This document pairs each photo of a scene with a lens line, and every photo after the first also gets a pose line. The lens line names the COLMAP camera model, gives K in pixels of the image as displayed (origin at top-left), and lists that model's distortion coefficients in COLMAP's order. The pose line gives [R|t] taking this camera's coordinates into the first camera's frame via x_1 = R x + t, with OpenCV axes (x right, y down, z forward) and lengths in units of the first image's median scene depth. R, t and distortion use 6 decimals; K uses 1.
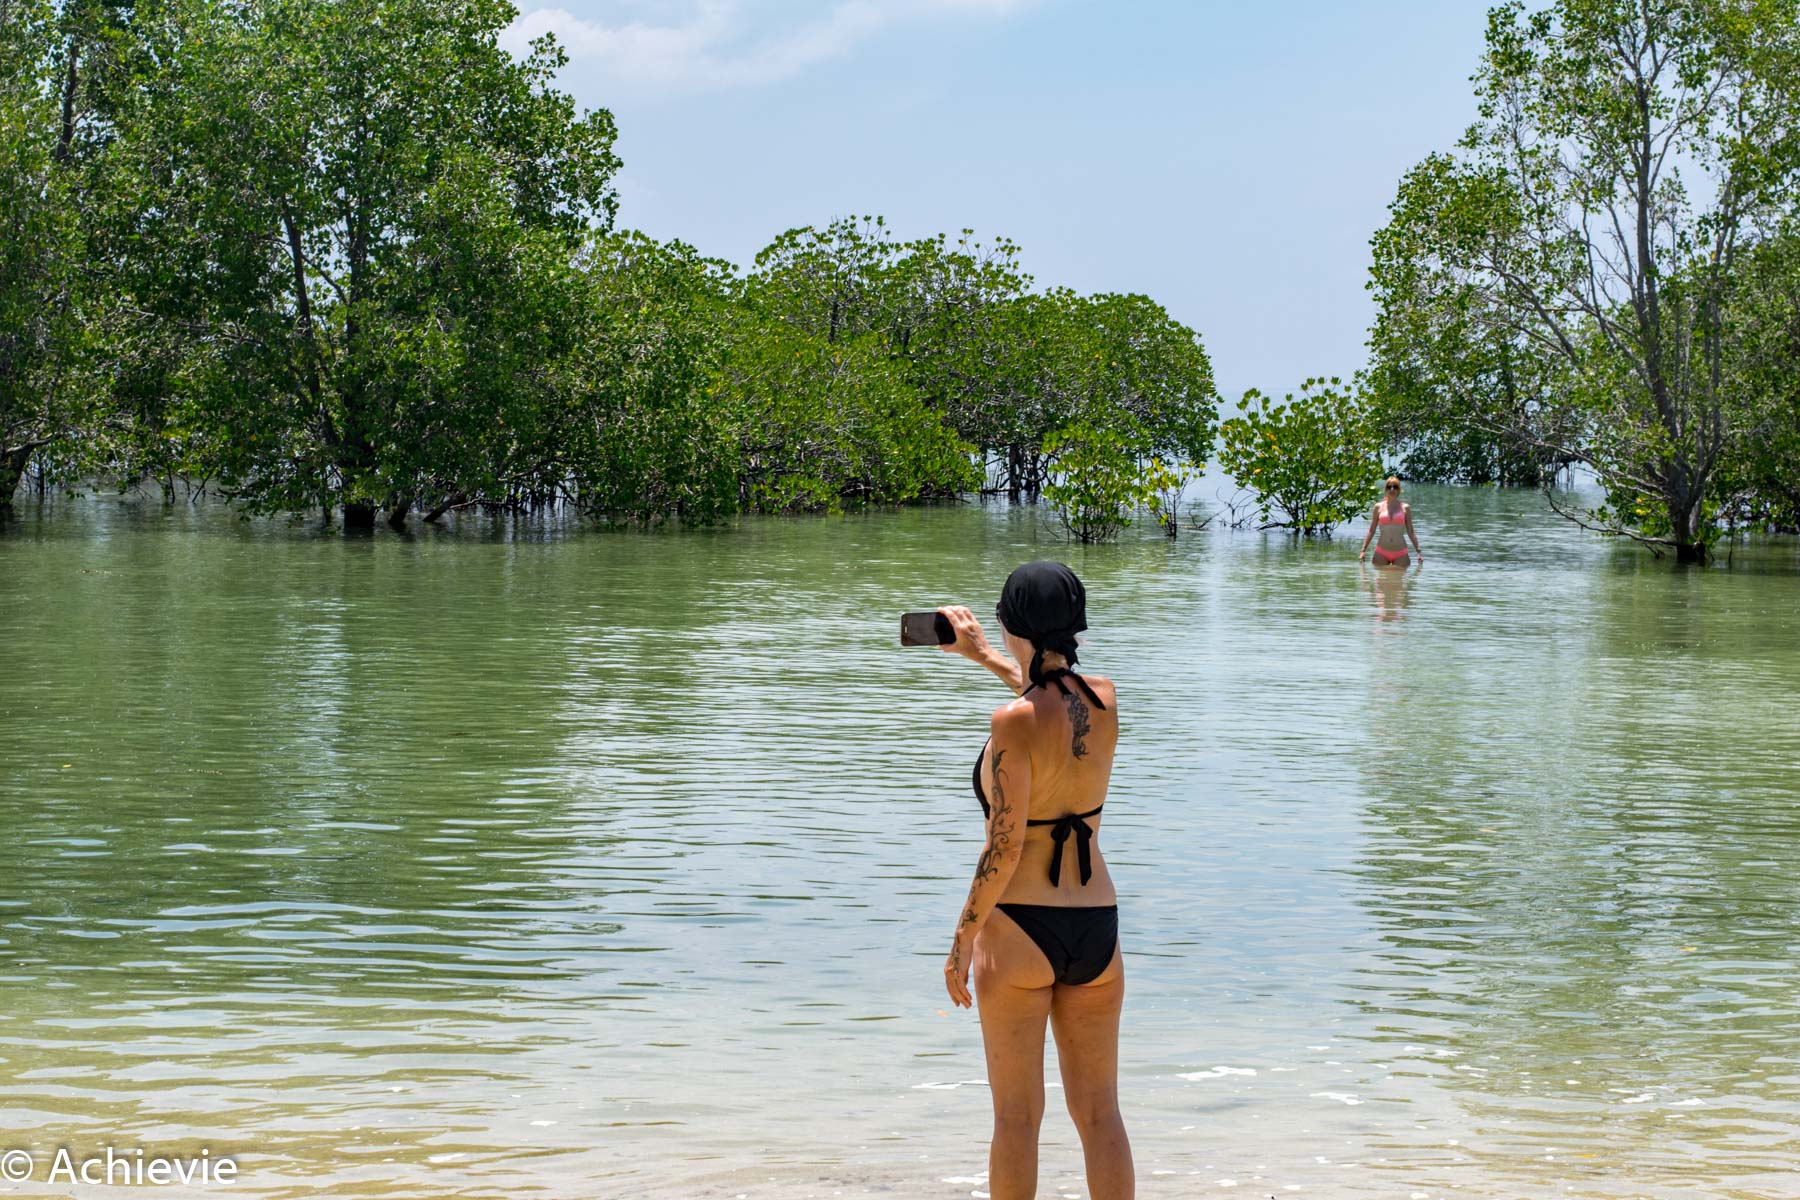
lens RADIAL K [[3952.8, 0, 901.9], [0, 3952.8, 599.6], [0, 0, 1]] dist [-0.123737, 0.000000]
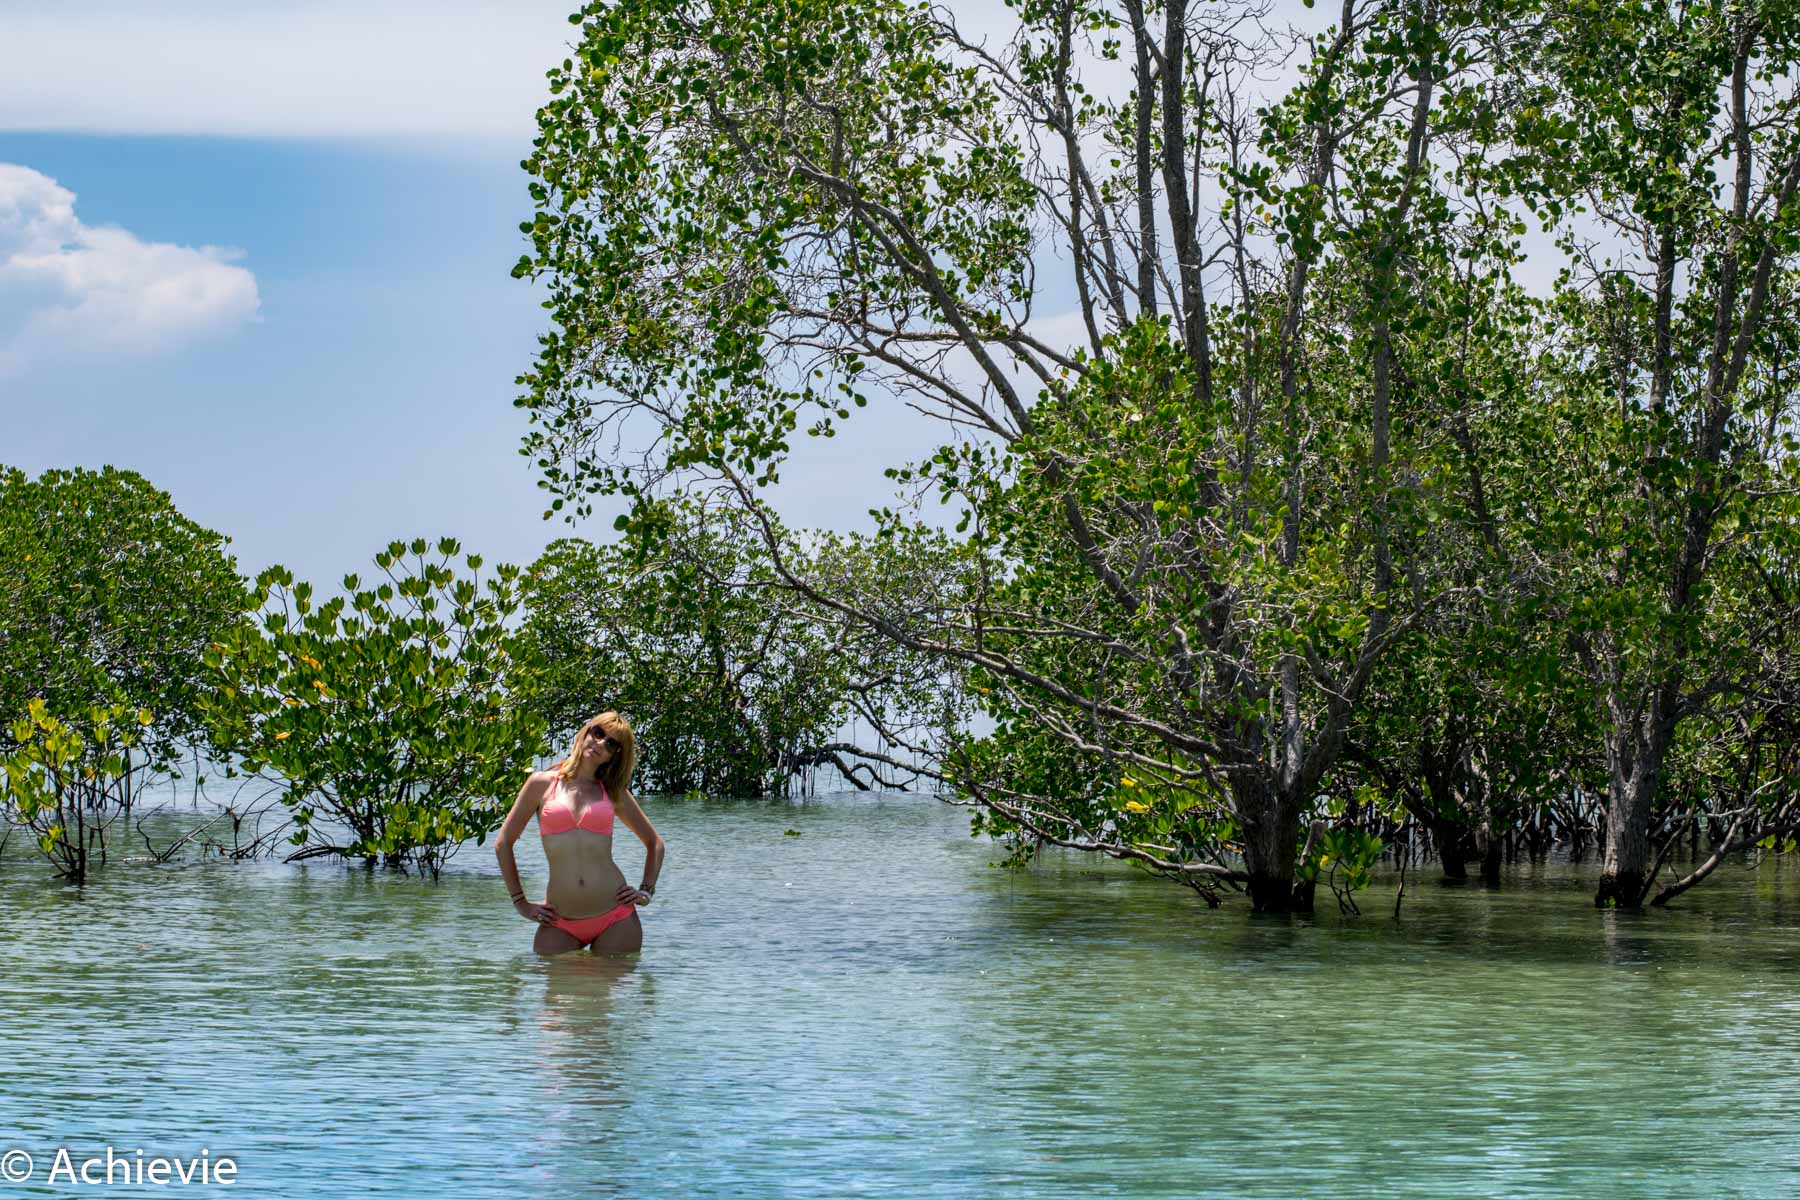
lens RADIAL K [[3952.8, 0, 901.4], [0, 3952.8, 601.9], [0, 0, 1]] dist [-0.123737, 0.000000]
pose [[0.976323, -0.000731, 0.216318, 0.060062], [0.019450, 0.996241, -0.084415, -0.007506], [-0.215443, 0.086624, 0.972667, 0.524325]]
